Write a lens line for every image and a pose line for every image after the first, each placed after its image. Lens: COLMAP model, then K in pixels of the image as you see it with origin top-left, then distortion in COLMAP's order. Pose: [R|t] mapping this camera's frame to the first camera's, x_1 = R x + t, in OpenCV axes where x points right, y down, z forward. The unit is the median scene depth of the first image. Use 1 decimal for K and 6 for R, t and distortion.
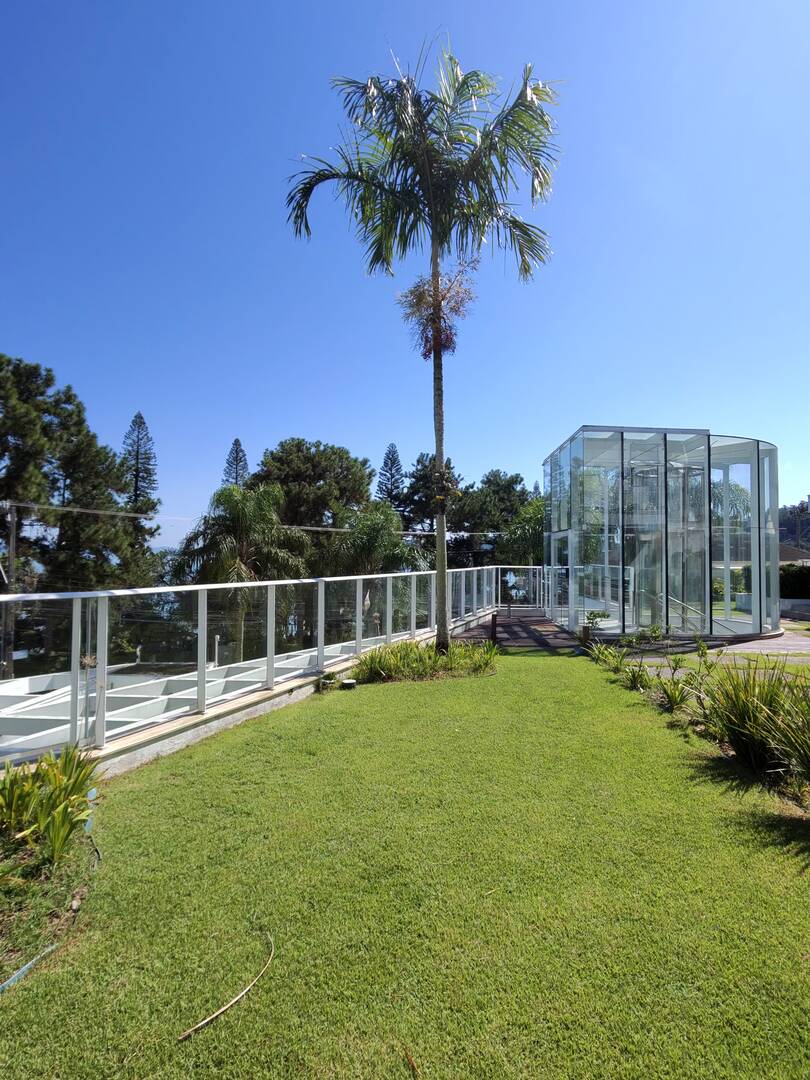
lens RADIAL K [[593.1, 0, 408.3], [0, 593.1, 540.3], [0, 0, 1]] dist [-0.005409, 0.000915]
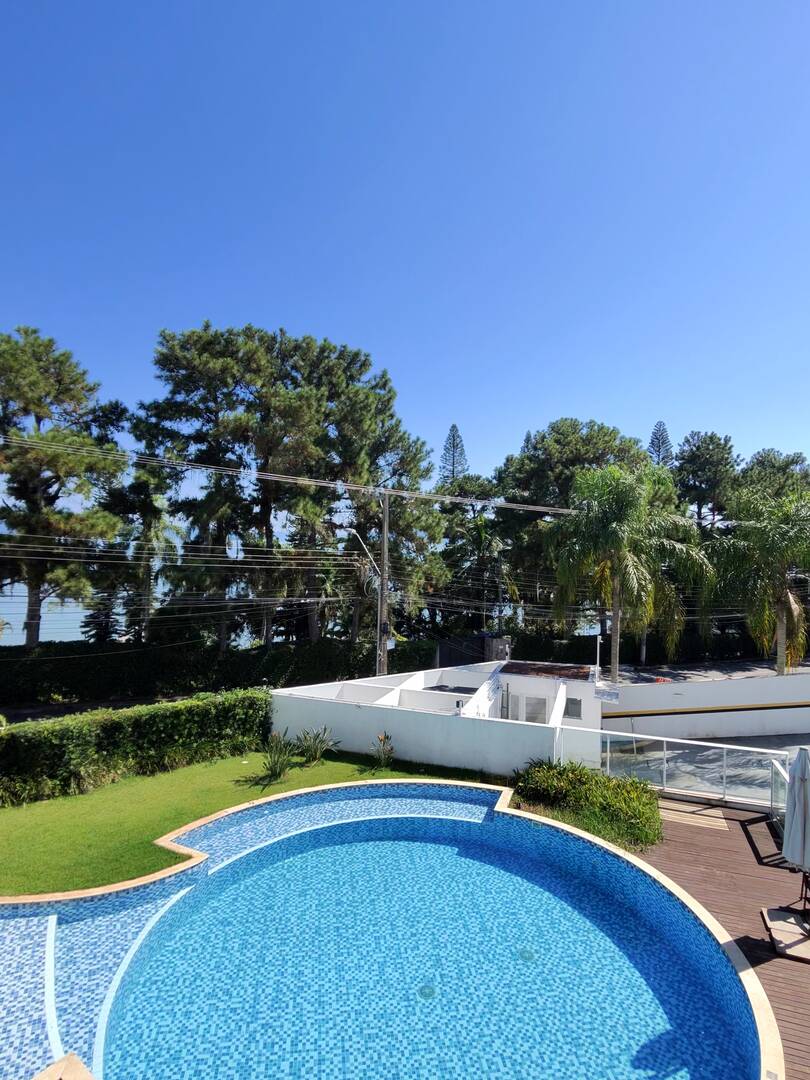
lens RADIAL K [[593.1, 0, 399.9], [0, 593.1, 538.4], [0, 0, 1]] dist [-0.005409, 0.000915]
pose [[0.968927, 0.011557, -0.247078, -0.186101], [-0.007177, 0.999801, 0.018619, -0.000108], [0.247244, -0.016267, 0.968817, 0.028973]]
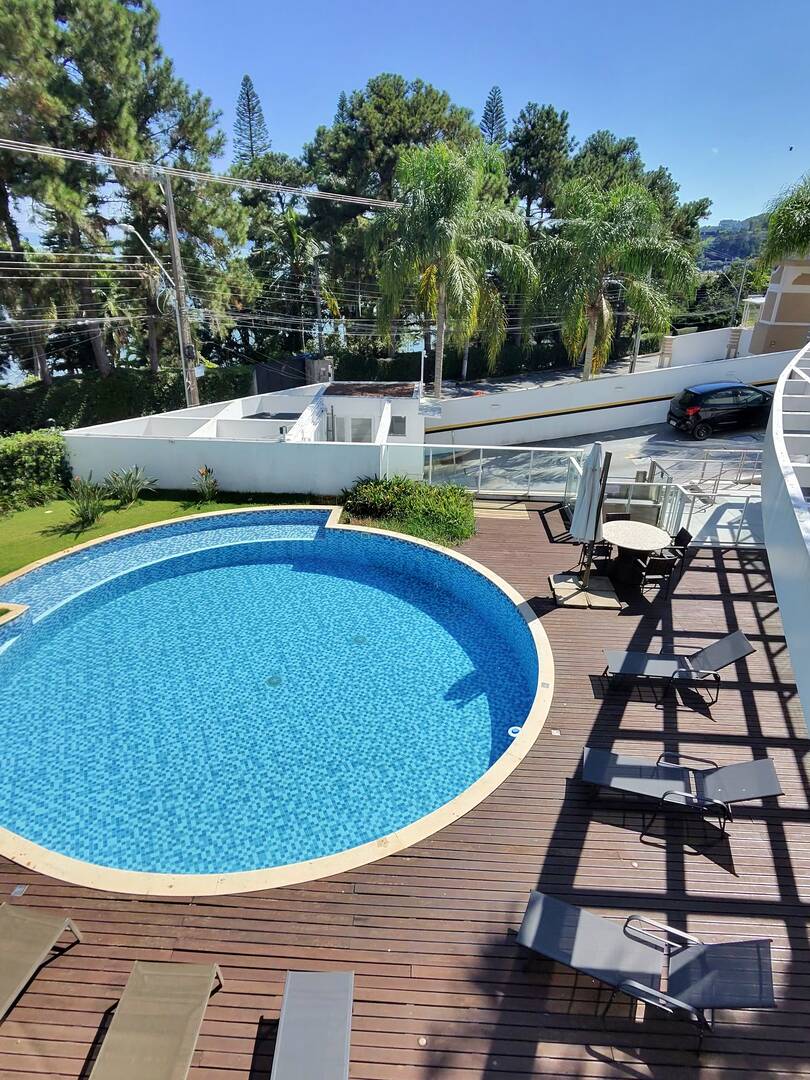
lens RADIAL K [[624.9, 0, 400.5], [0, 624.9, 540.8], [0, 0, 1]] dist [-0.004570, 0.000024]
pose [[0.999128, -0.007214, 0.041127, -0.186390], [-0.011905, 0.894865, 0.446177, 0.002120], [-0.040022, -0.446278, 0.893999, 0.031531]]
